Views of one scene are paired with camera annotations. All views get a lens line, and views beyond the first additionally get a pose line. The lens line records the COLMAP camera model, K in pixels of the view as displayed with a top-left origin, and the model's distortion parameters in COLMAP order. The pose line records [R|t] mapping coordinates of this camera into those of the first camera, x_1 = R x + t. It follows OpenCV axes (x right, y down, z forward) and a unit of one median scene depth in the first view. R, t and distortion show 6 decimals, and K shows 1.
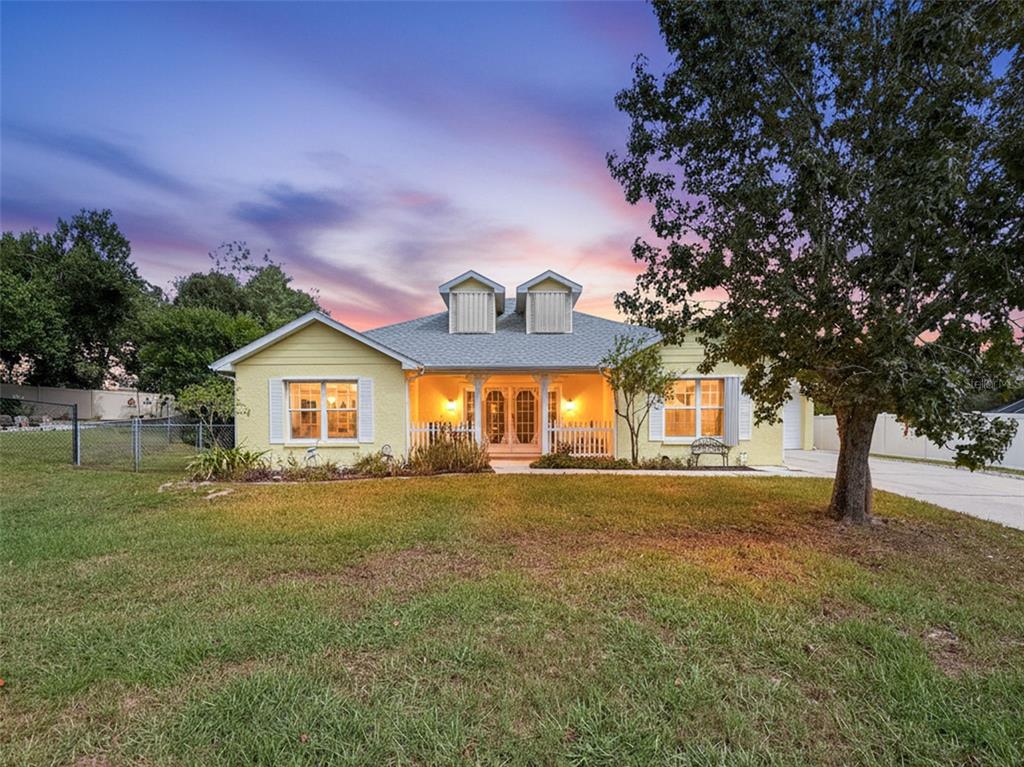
lens RADIAL K [[409.0, 0, 513.5], [0, 409.0, 386.3], [0, 0, 1]] dist [0.001183, 0.000656]
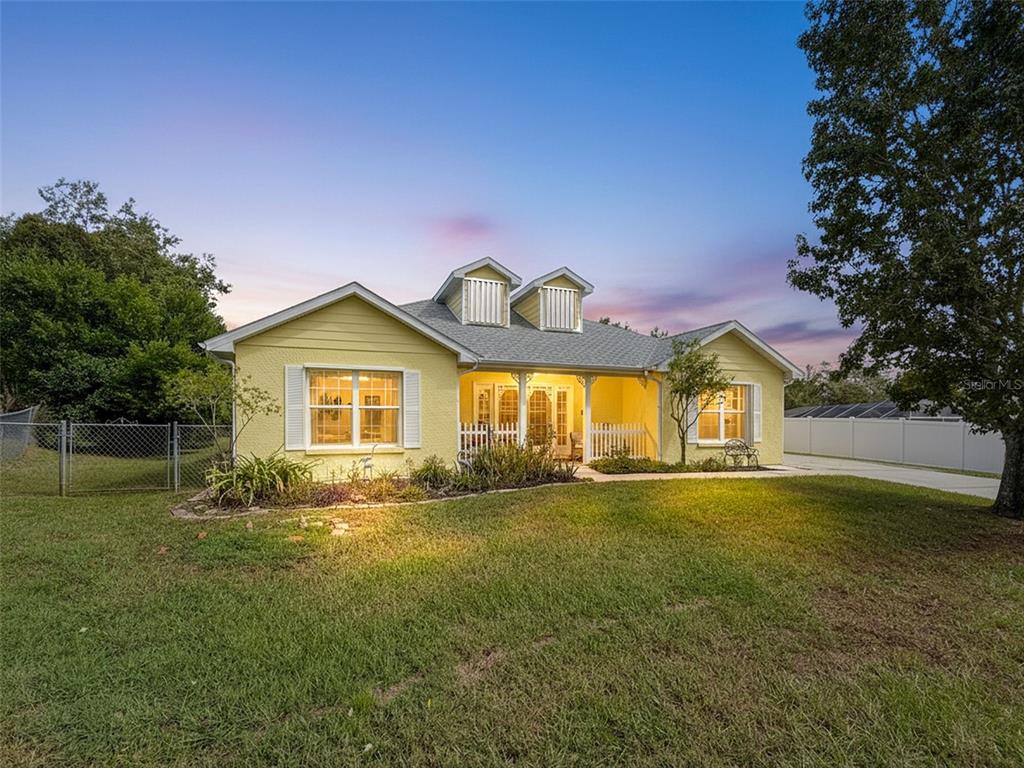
lens RADIAL K [[409.0, 0, 513.5], [0, 409.0, 386.8], [0, 0, 1]] dist [0.001183, 0.000656]
pose [[0.960358, 0.033165, 0.276791, -0.387316], [-0.034582, 0.999402, 0.000238, 0.006424], [-0.276618, -0.009801, 0.960930, 0.141812]]
